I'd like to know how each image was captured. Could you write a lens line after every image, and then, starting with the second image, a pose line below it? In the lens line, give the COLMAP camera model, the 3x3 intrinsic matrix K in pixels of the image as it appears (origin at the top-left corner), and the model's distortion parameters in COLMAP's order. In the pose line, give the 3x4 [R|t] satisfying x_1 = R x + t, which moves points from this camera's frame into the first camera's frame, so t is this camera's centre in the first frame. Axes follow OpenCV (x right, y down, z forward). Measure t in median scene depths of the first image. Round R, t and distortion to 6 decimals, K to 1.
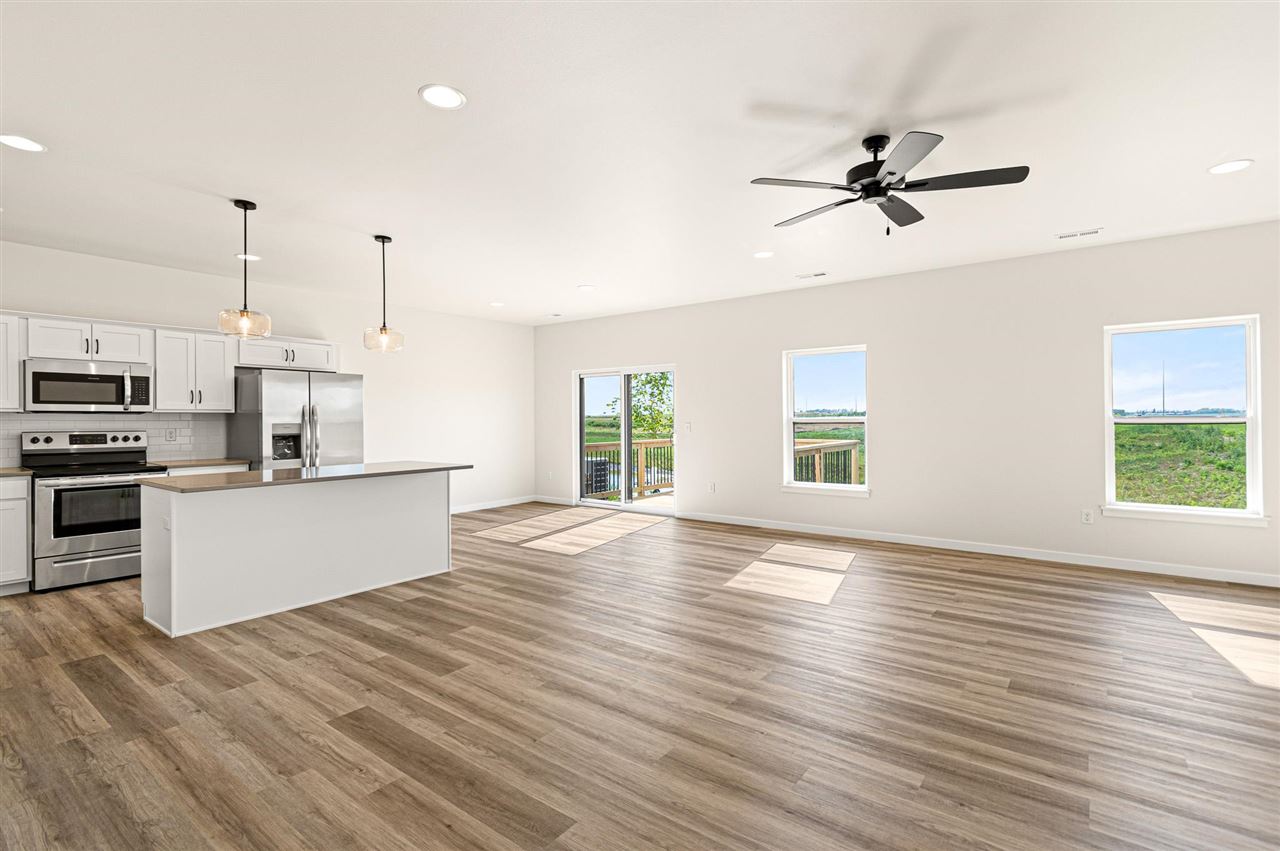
lens RADIAL K [[534.1, 0, 640.0], [0, 534.1, 425.5], [0, 0, 1]] dist [0.000230, -0.000002]
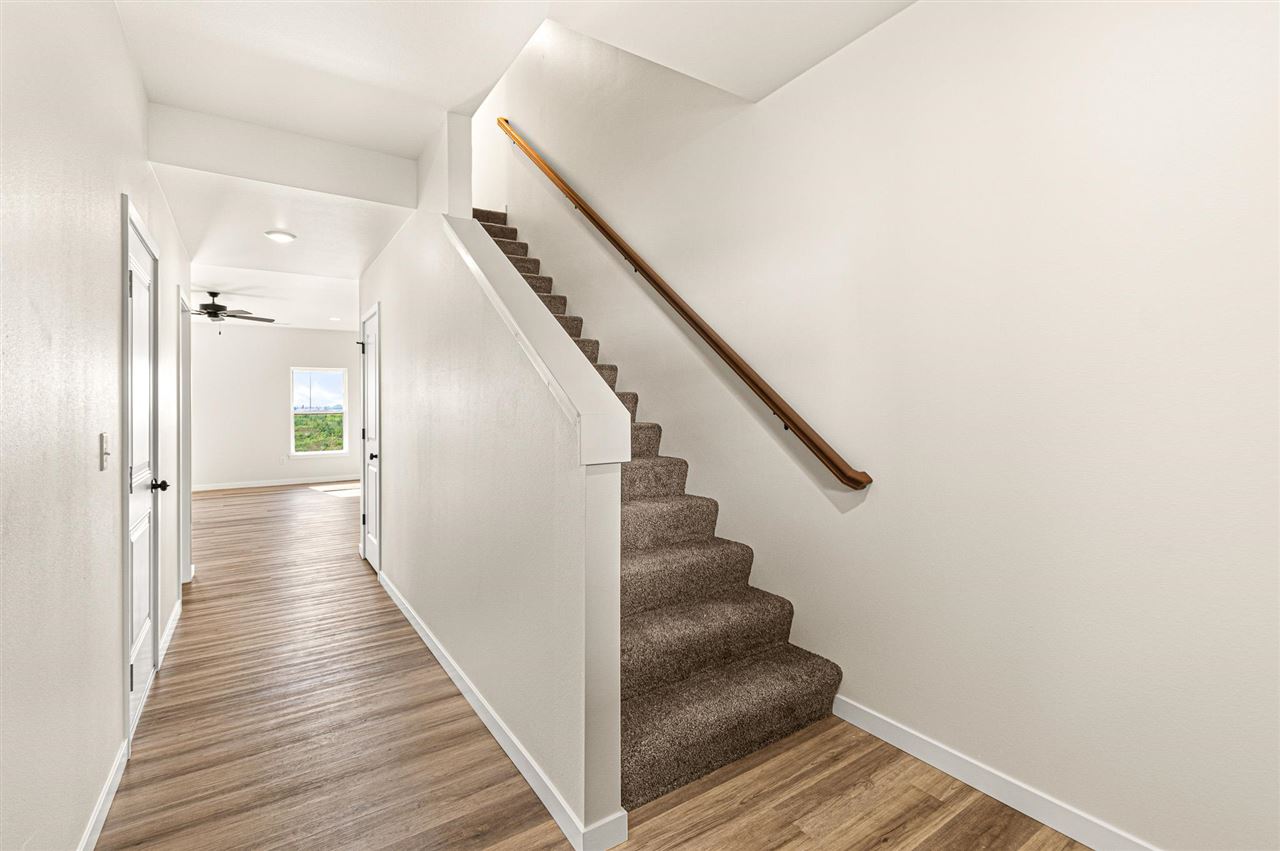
lens RADIAL K [[571.5, 0, 640.0], [0, 571.5, 425.5], [0, 0, 1]] dist [-0.000250, -0.000033]
pose [[0.268438, -0.016667, 0.963153, -0.913800], [0.007733, 0.999855, 0.015147, 0.019634], [-0.963266, 0.003382, 0.268528, -0.915900]]
